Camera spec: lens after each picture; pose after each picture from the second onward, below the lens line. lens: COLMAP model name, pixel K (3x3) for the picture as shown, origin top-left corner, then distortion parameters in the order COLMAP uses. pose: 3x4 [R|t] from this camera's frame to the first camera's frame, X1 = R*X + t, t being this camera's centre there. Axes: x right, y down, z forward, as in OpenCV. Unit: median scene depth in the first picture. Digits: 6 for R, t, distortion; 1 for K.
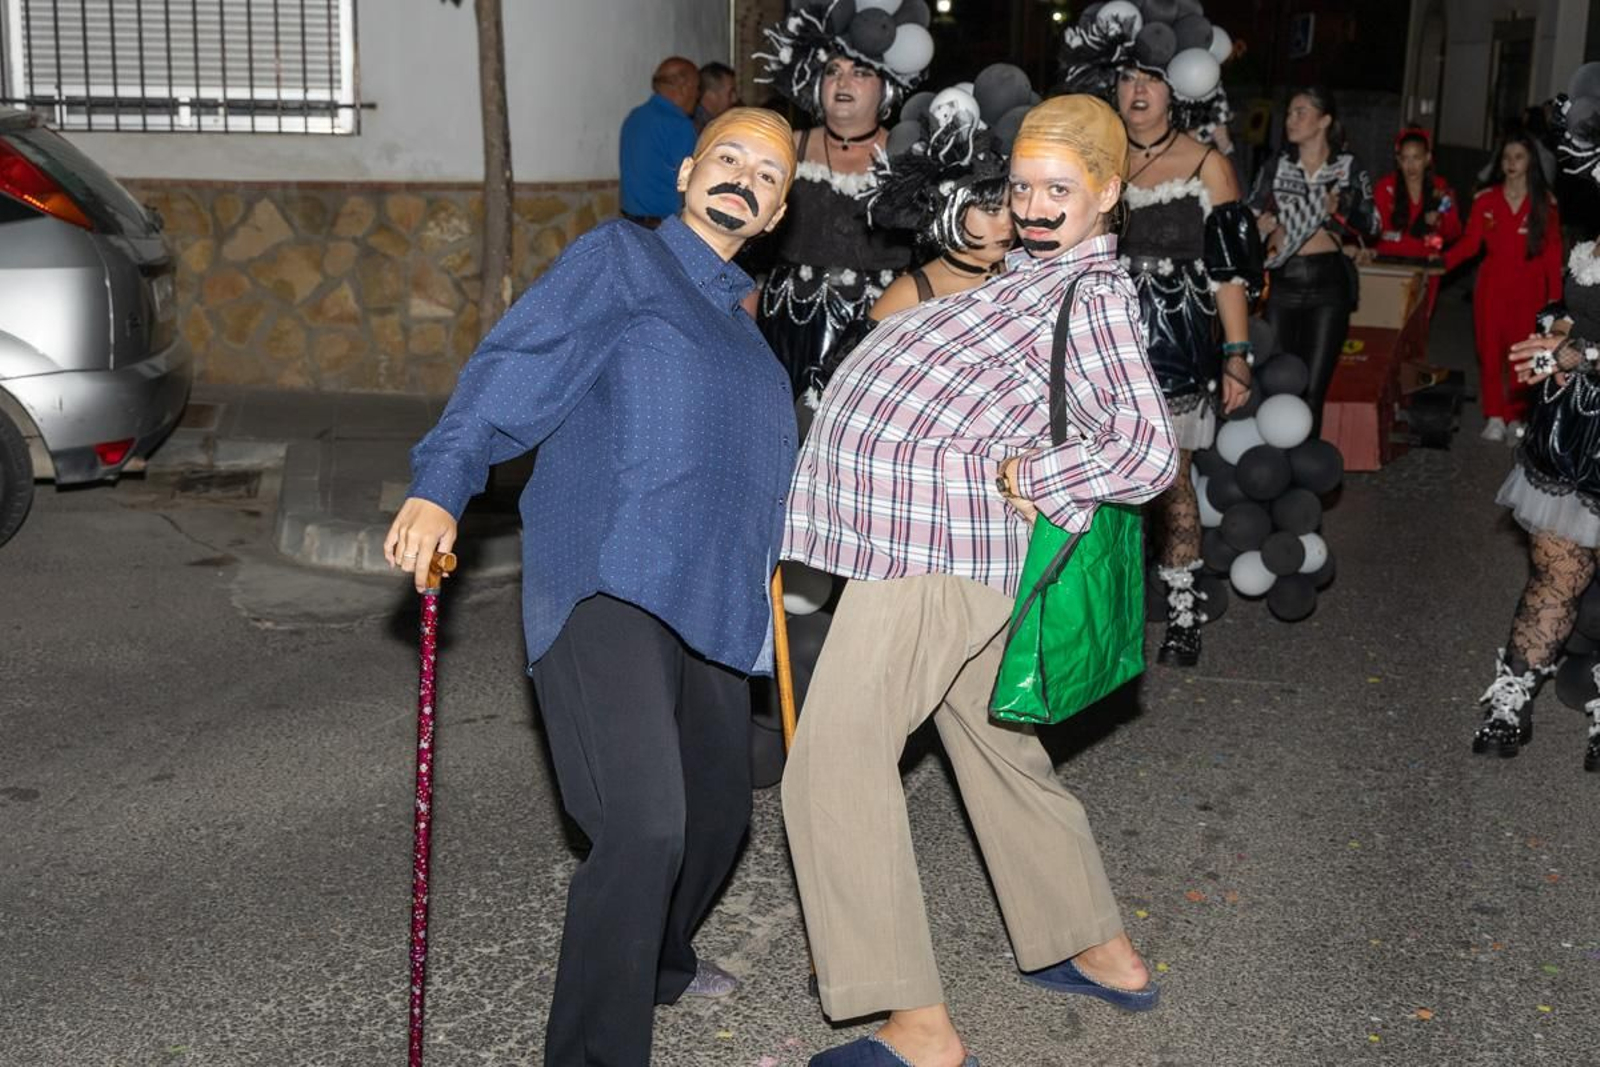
lens RADIAL K [[2384.3, 0, 856.0], [0, 2384.3, 546.0], [0, 0, 1]] dist [0.031576, 0.000000]
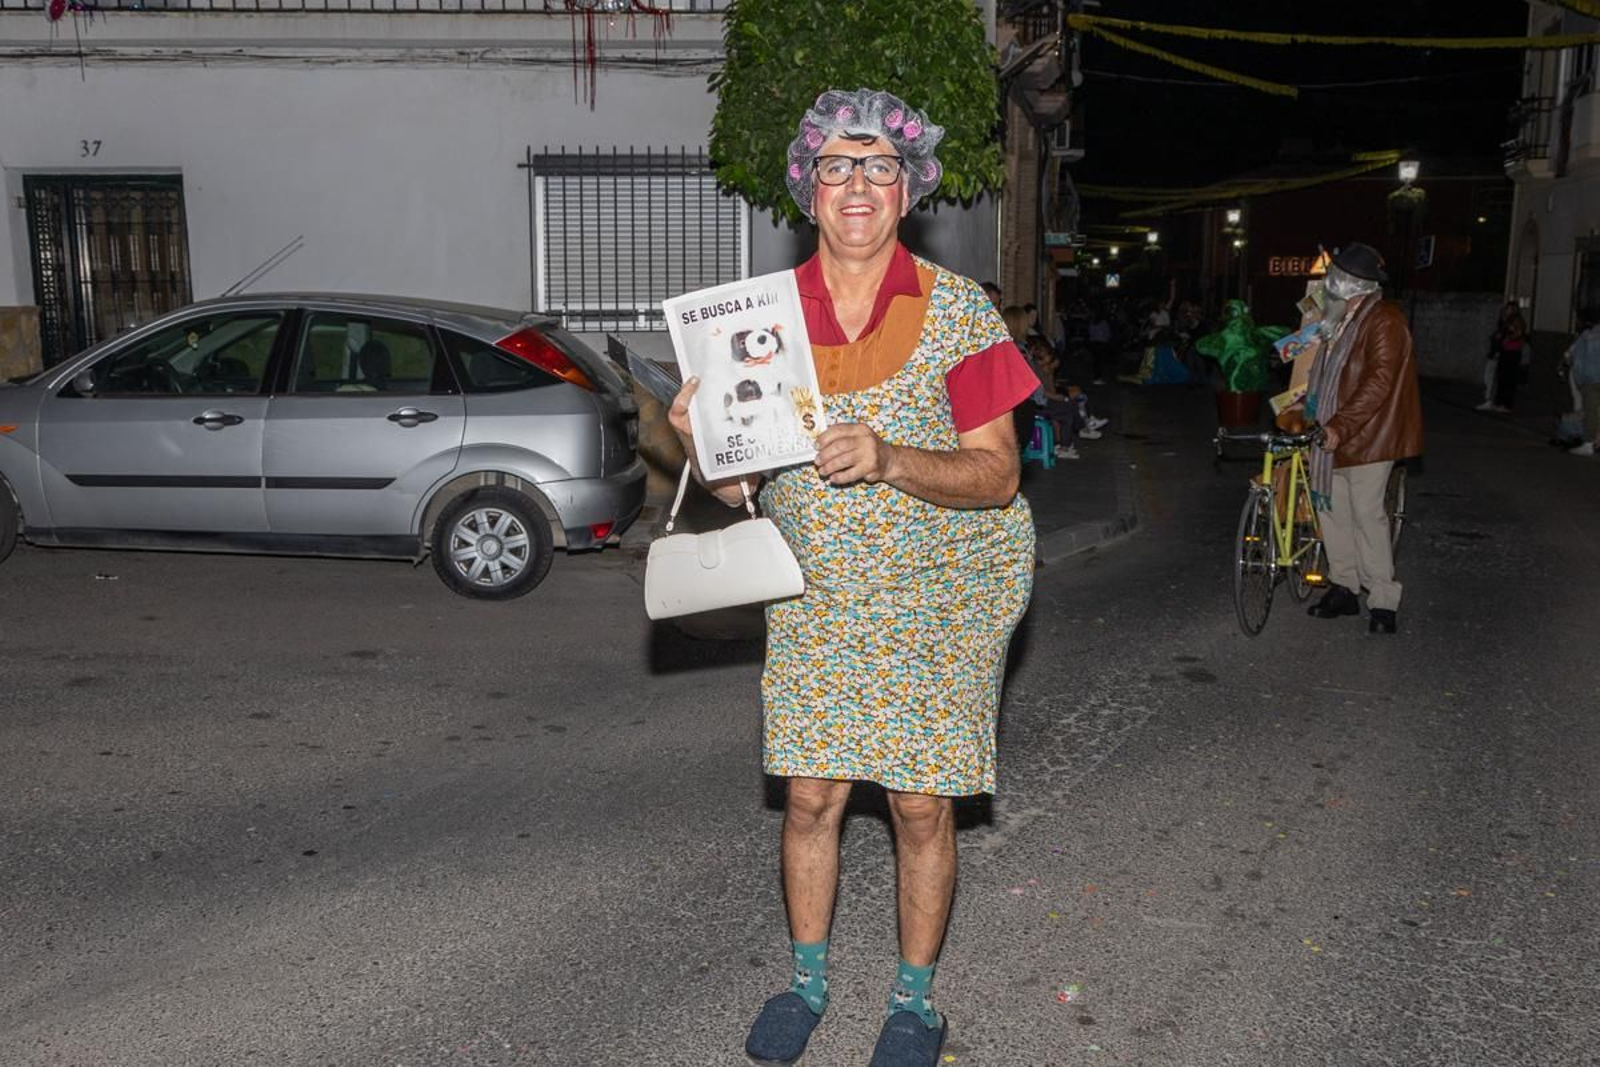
lens RADIAL K [[1745.4, 0, 713.5], [0, 1745.4, 545.0], [0, 0, 1]] dist [0.021242, 0.000000]
pose [[0.977893, 0.010333, -0.208848, 0.003041], [-0.021312, 0.998502, -0.050387, 0.022862], [0.208015, 0.053725, 0.976649, -0.095505]]
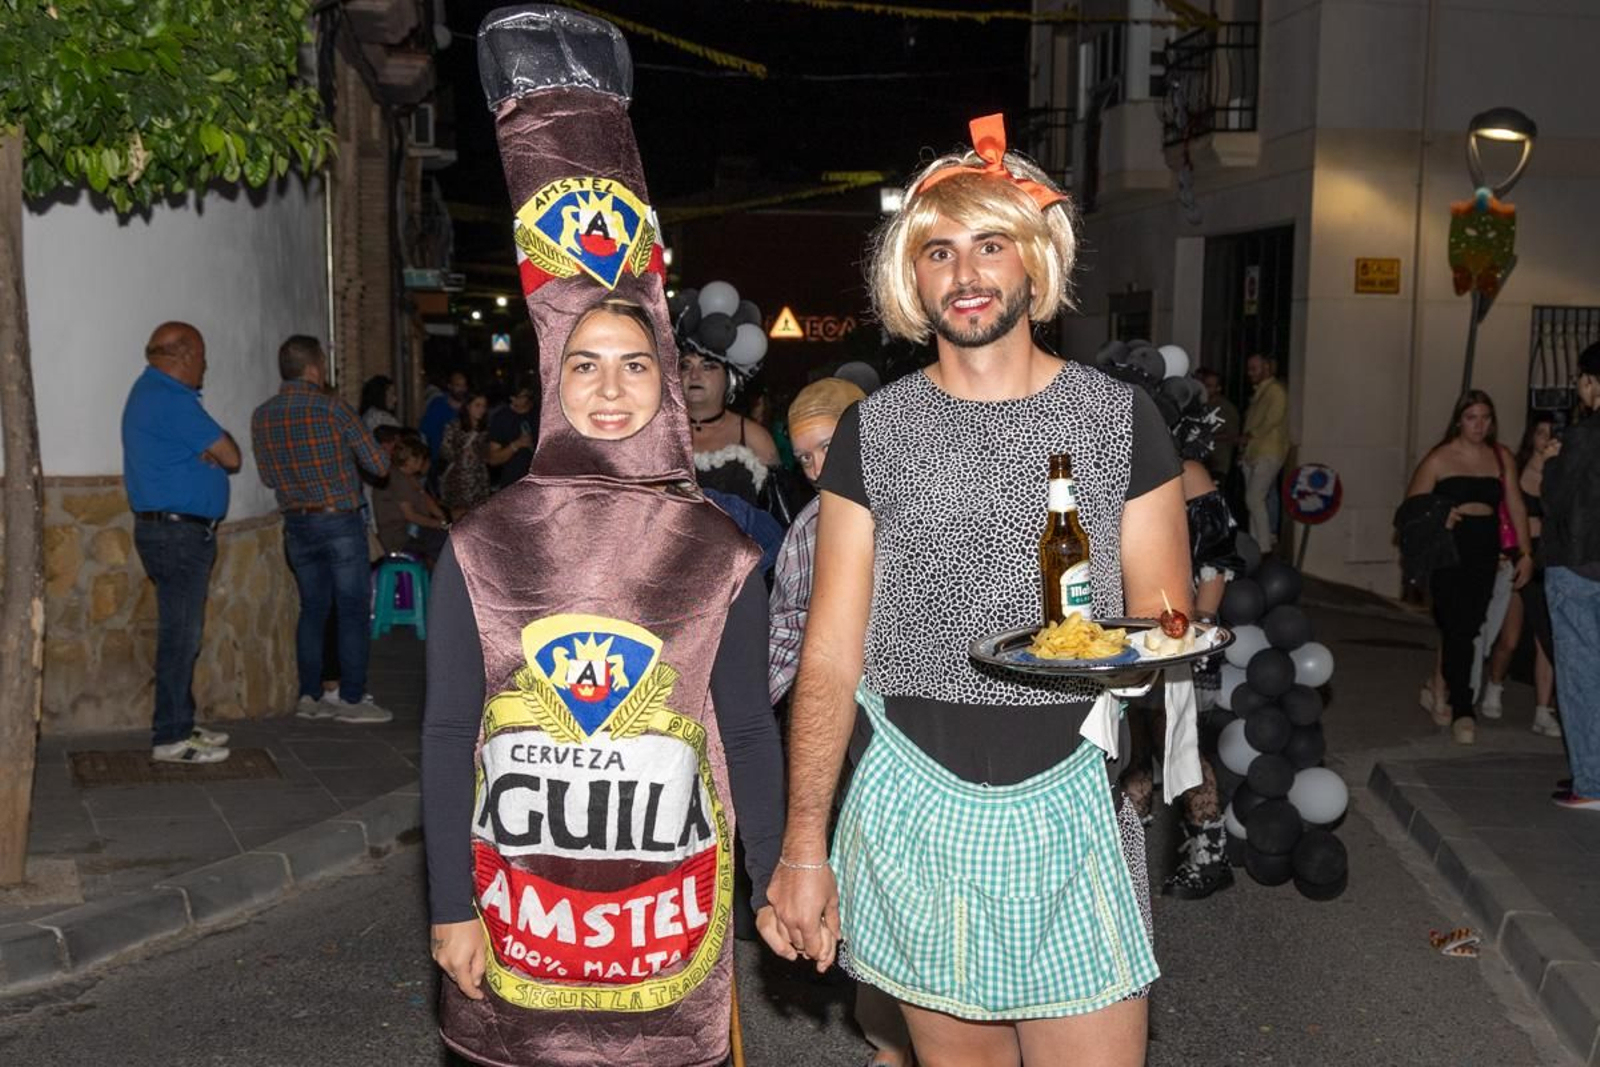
lens RADIAL K [[2230.9, 0, 845.4], [0, 2230.9, 551.6], [0, 0, 1]] dist [0.093548, 0.000000]
pose [[0.985664, -0.025273, 0.166814, -0.005809], [0.042975, 0.993714, -0.103376, -0.036933], [-0.163152, 0.109063, 0.980554, 0.205925]]
